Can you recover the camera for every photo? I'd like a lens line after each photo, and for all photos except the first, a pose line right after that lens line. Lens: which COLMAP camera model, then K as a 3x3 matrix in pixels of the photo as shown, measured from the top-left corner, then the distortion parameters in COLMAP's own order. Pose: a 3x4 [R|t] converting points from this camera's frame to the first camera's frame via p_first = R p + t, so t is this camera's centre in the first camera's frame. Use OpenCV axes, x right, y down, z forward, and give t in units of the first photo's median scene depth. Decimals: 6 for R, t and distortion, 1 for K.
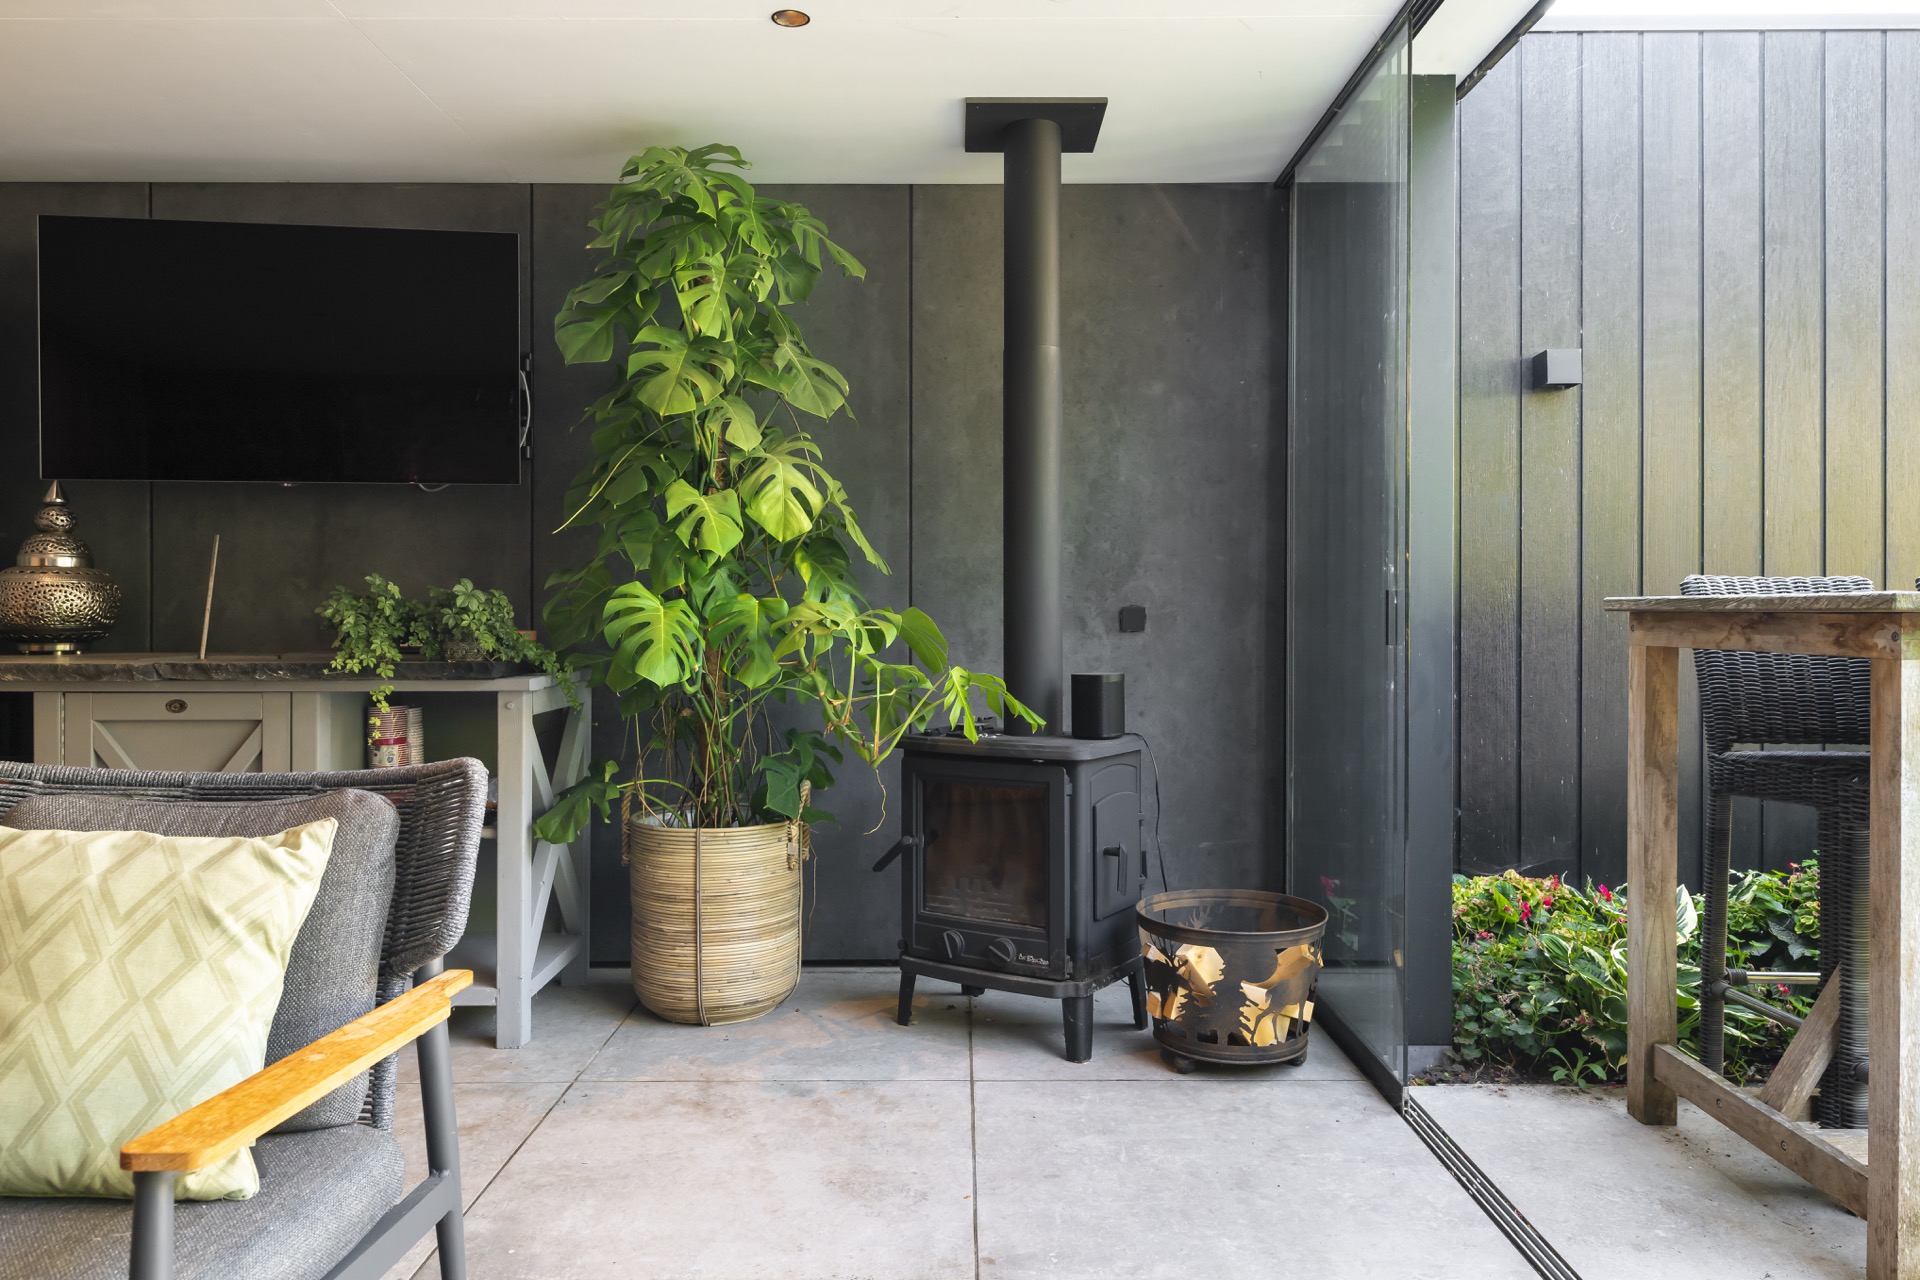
lens RADIAL K [[1332.0, 0, 956.8], [0, 1332.0, 629.6], [0, 0, 1]] dist [0.004153, -0.002080]
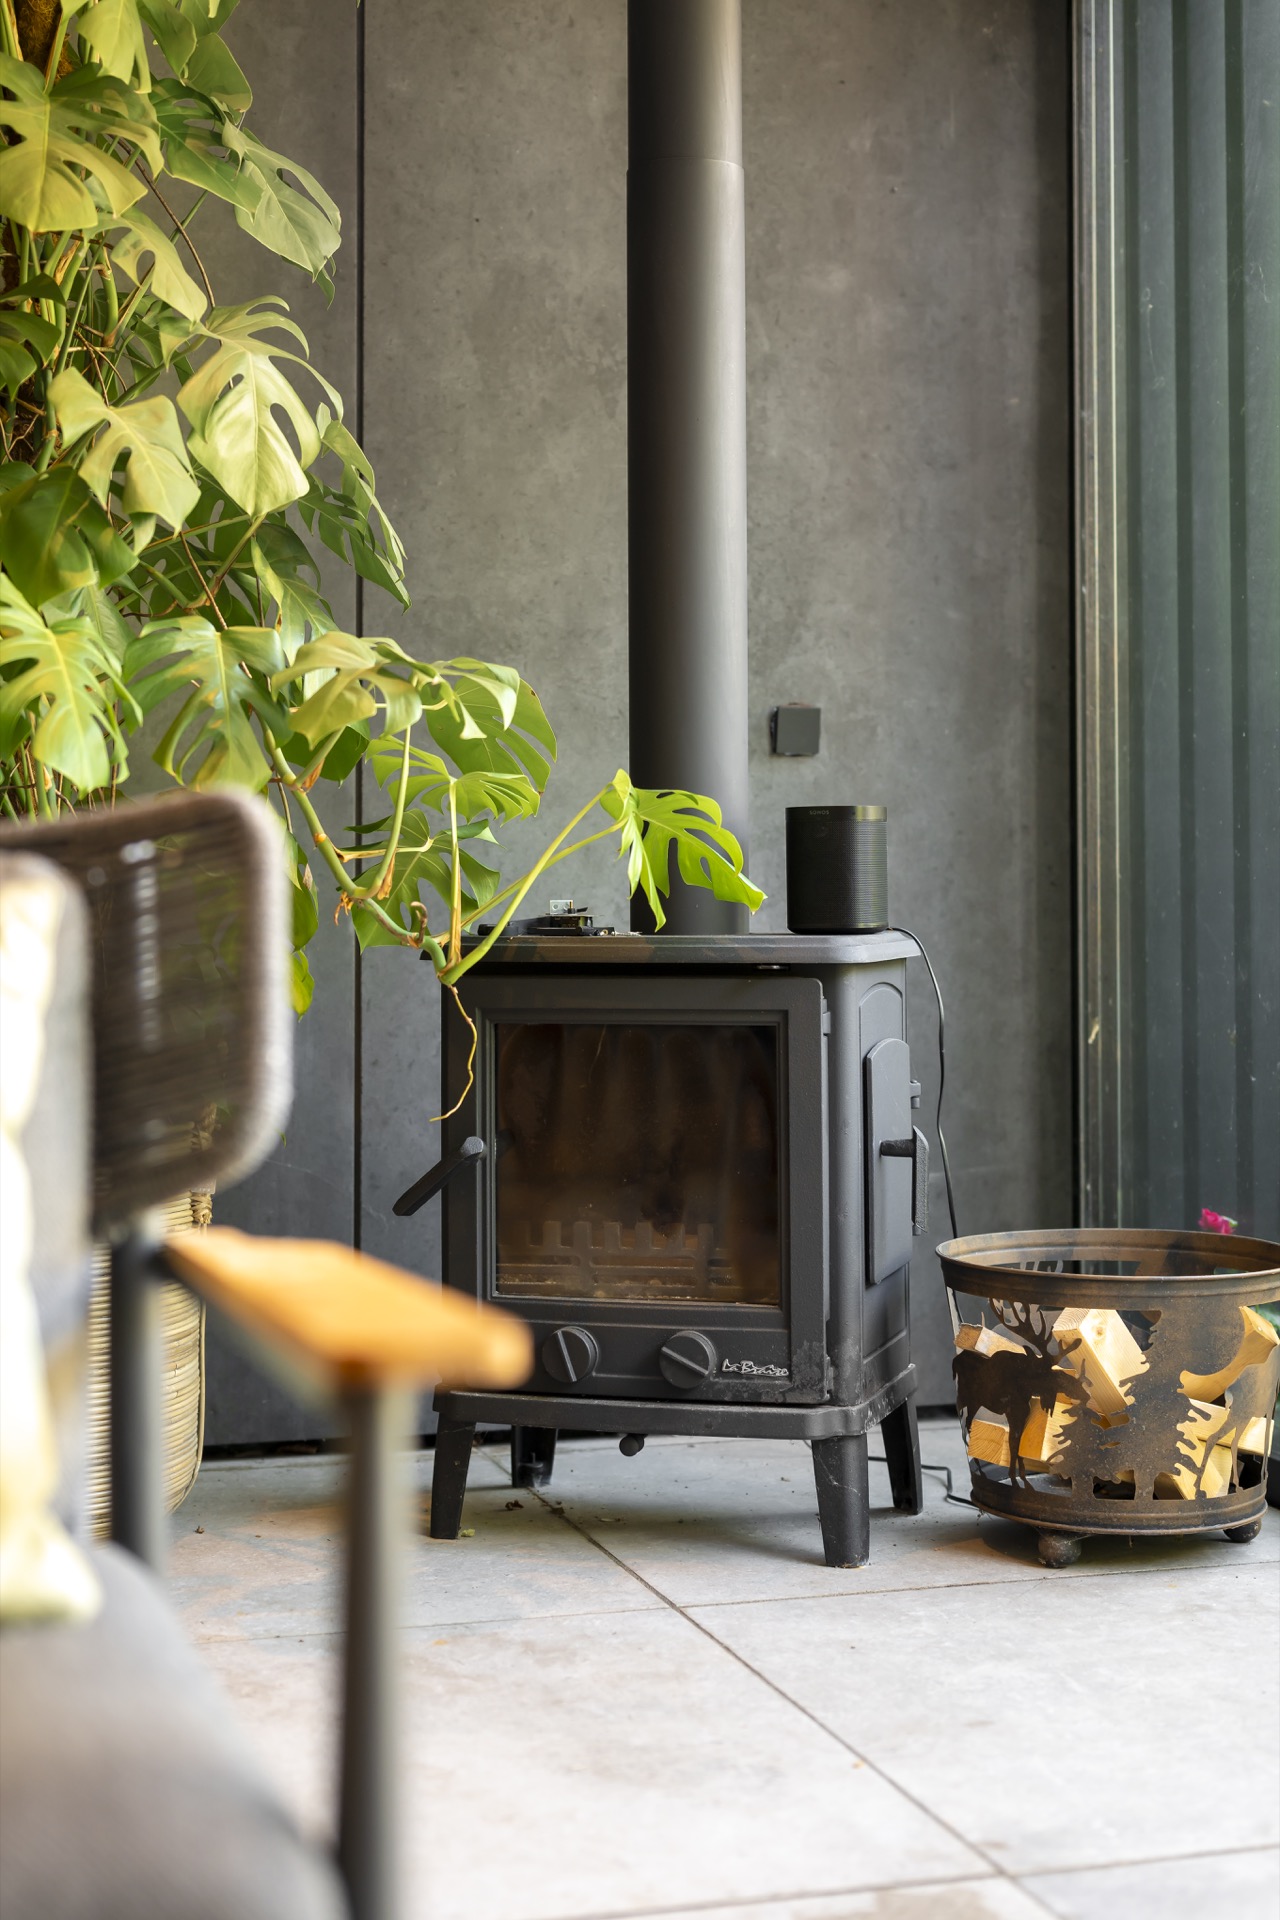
lens RADIAL K [[2823.5, 0, 696.1], [0, 2823.5, 788.3], [0, 0, 1]] dist [-0.021268, 0.000000]
pose [[0.959192, 0.008630, 0.282624, -0.263393], [0.003434, 0.999105, -0.042164, 0.075284], [-0.282735, 0.041414, 0.958304, -0.013227]]
